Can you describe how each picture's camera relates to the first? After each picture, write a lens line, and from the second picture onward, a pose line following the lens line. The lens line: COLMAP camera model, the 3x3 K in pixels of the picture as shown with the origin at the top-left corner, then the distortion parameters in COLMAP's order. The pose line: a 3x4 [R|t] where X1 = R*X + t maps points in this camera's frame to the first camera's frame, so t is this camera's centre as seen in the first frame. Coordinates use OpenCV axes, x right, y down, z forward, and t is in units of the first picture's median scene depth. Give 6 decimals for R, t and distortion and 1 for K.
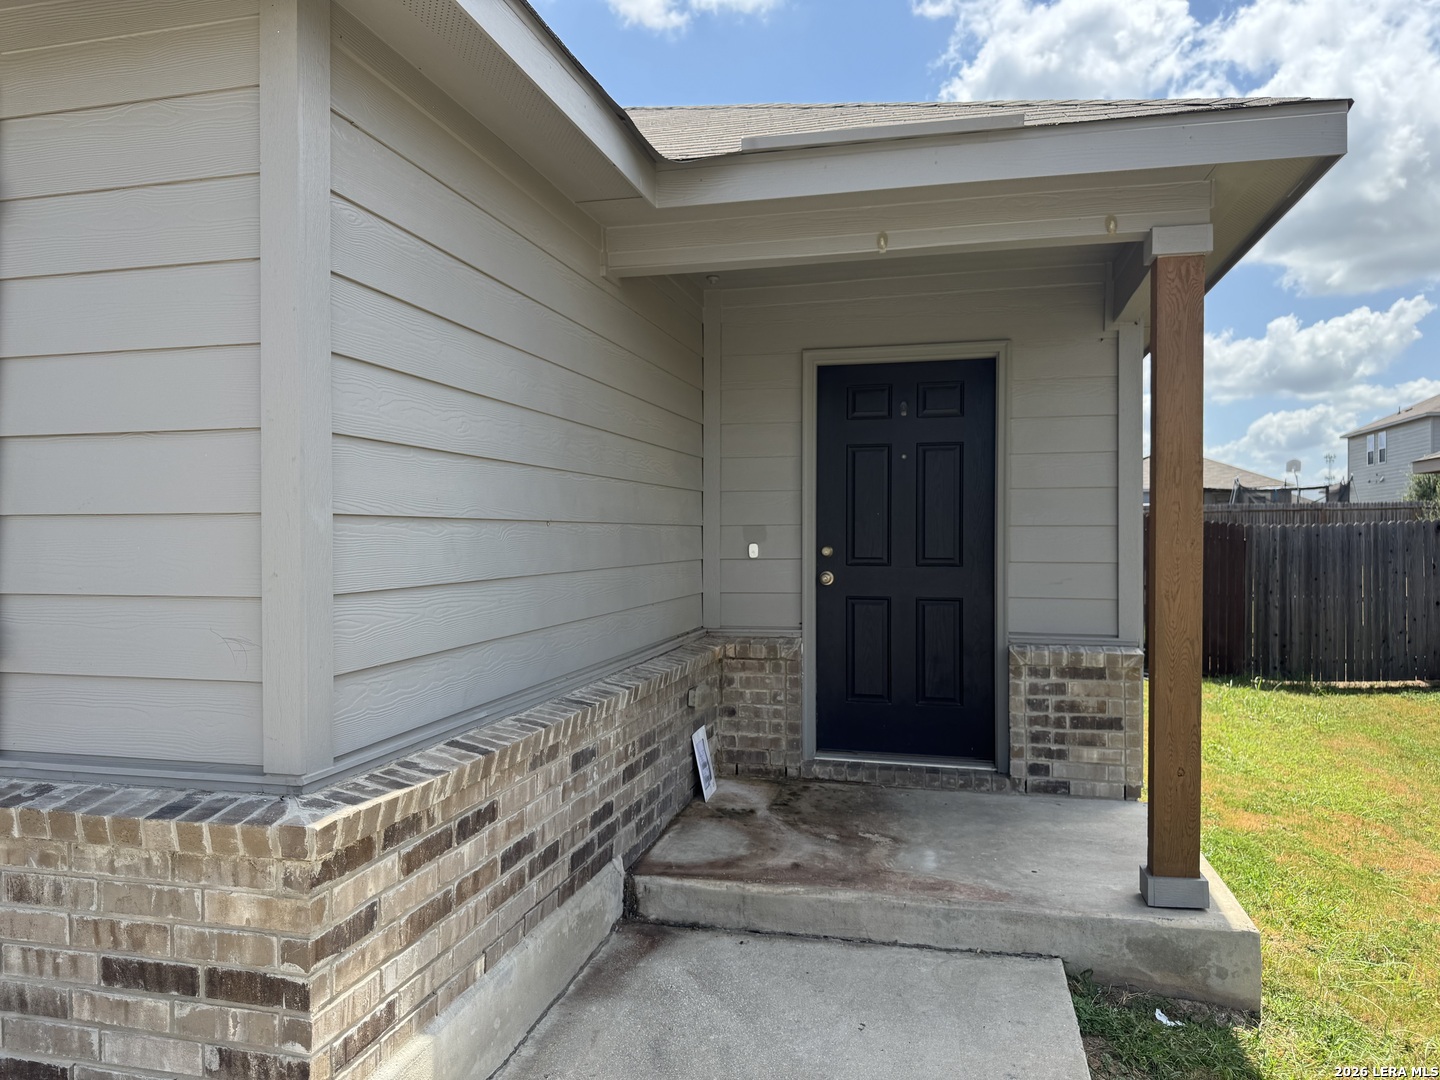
lens RADIAL K [[1015.8, 0, 718.5], [0, 1015.8, 544.8], [0, 0, 1]] dist [0.093546, -0.133826]
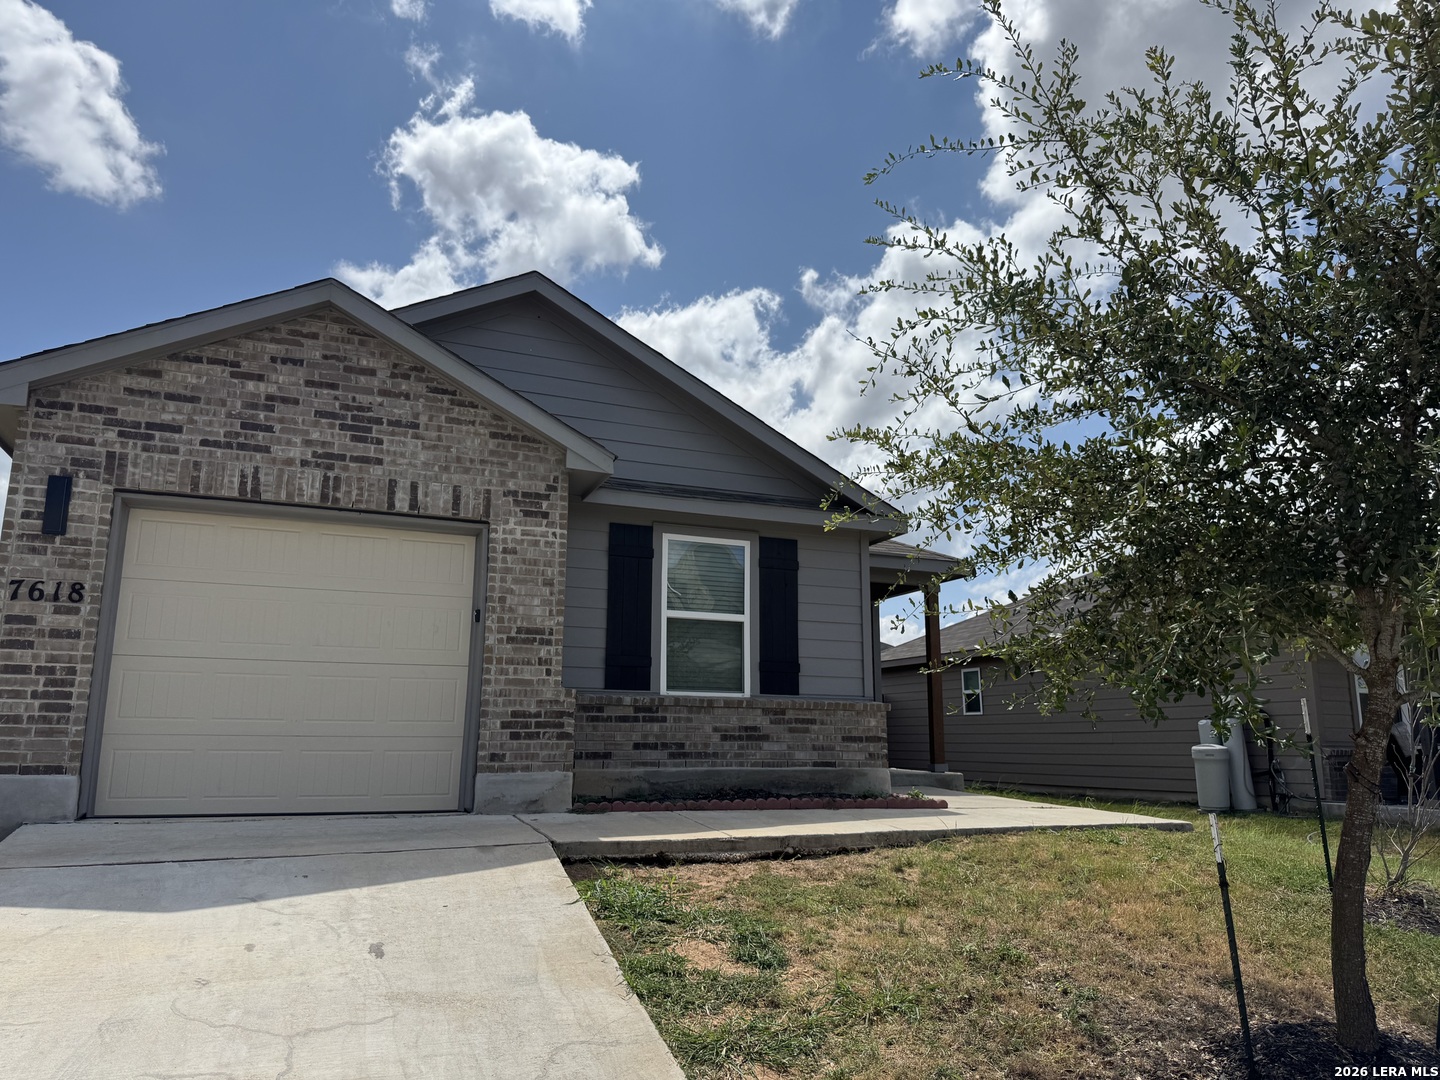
lens RADIAL K [[1021.0, 0, 721.6], [0, 1021.0, 534.5], [0, 0, 1]] dist [0.091359, -0.124617]
pose [[0.807477, 0.125536, 0.576386, -2.215121], [-0.000395, 0.977208, -0.212282, 0.289256], [-0.589898, 0.171185, 0.789123, -1.432181]]
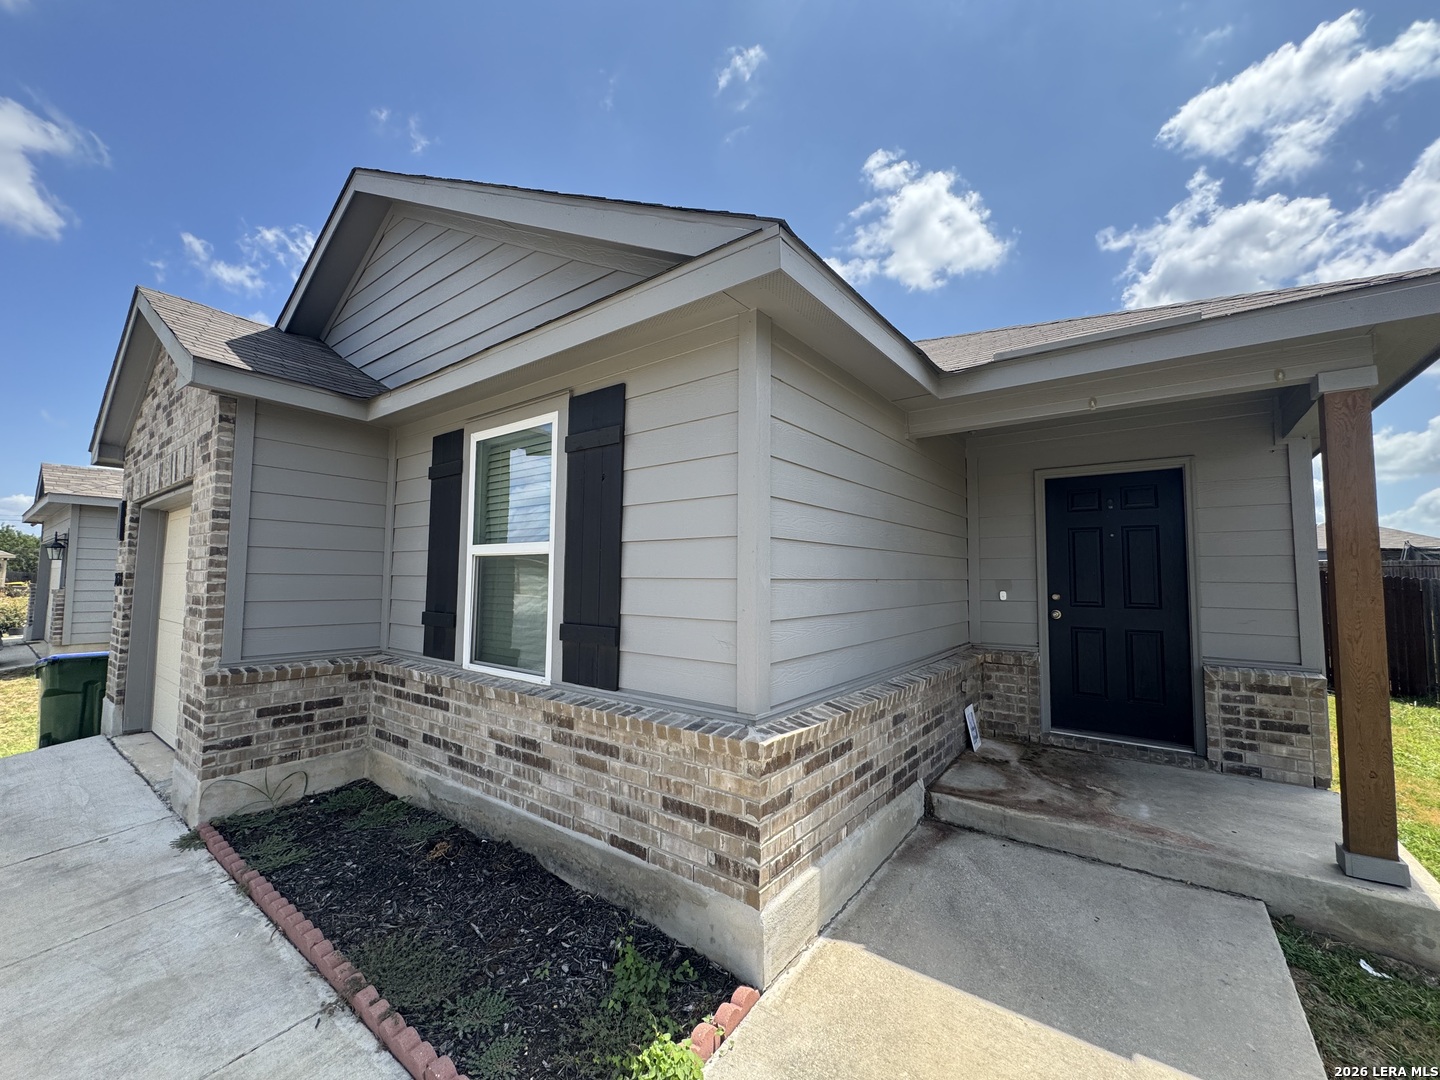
lens RADIAL K [[575.1, 0, 724.1], [0, 575.1, 542.0], [0, 0, 1]] dist [0.001696, 0.000429]
pose [[0.919598, -0.017367, -0.392477, -0.017541], [-0.011374, 0.997427, -0.070788, -0.013339], [0.392696, 0.069561, 0.917034, -0.019523]]
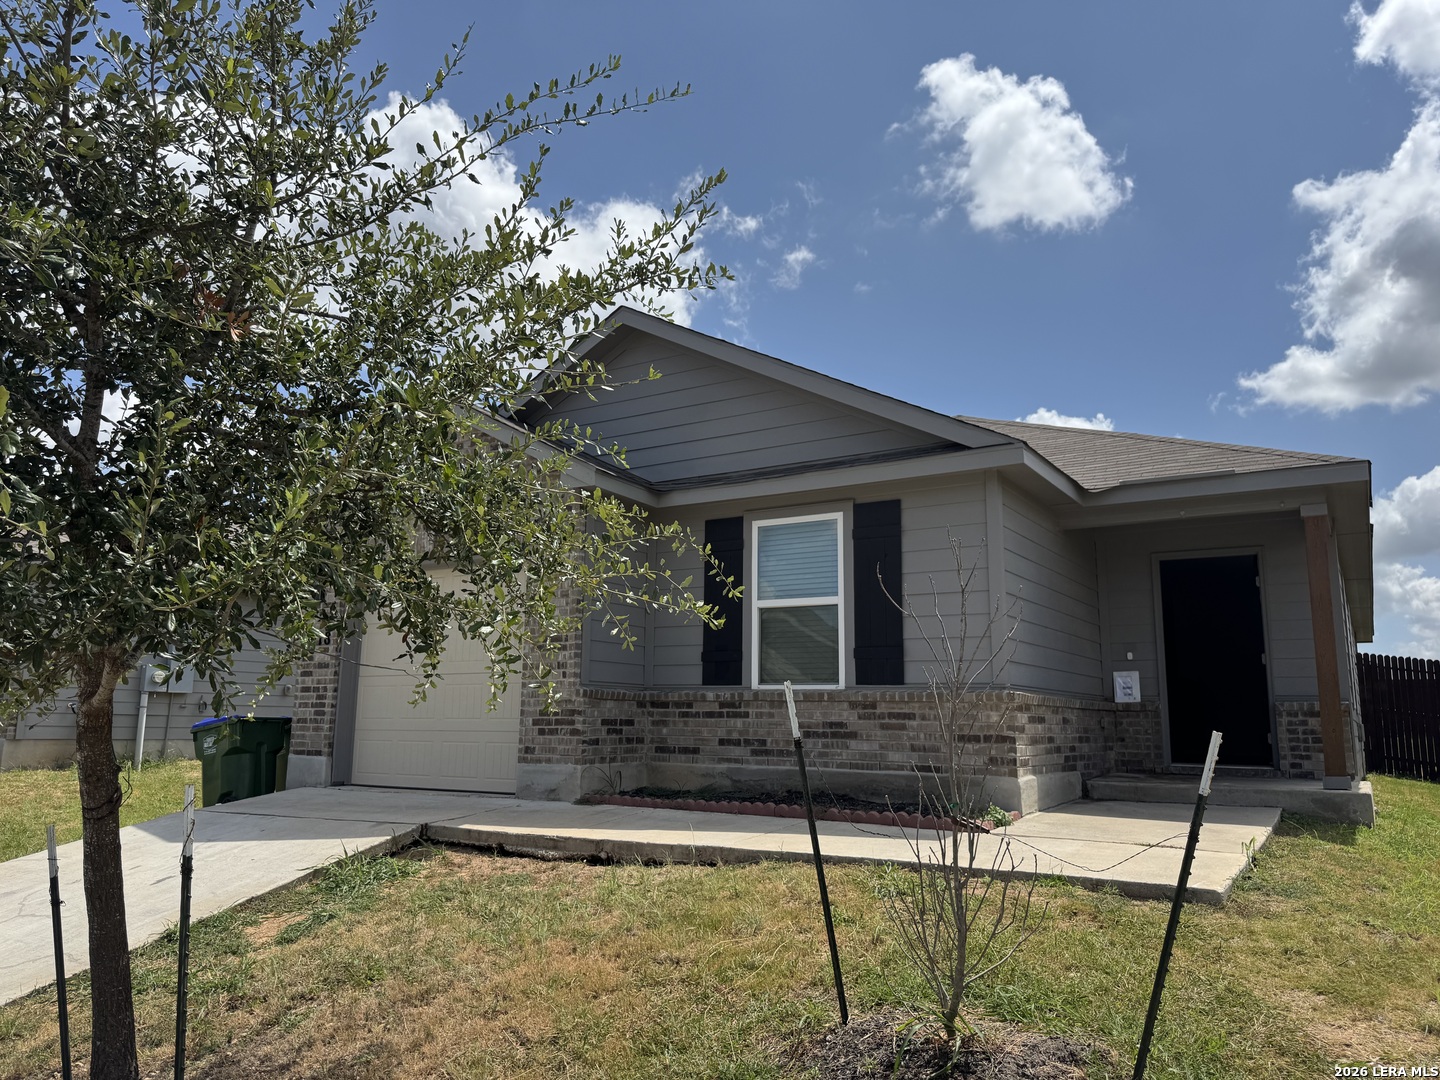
lens RADIAL K [[1001.9, 0, 720.0], [0, 1001.9, 540.0], [0, 0, 1]] dist [0.128319, -0.226869]
pose [[0.948287, -0.044210, -0.314320, -0.125566], [-0.017273, 0.981598, -0.190176, 0.246851], [0.316943, 0.185771, 0.930073, -1.599064]]
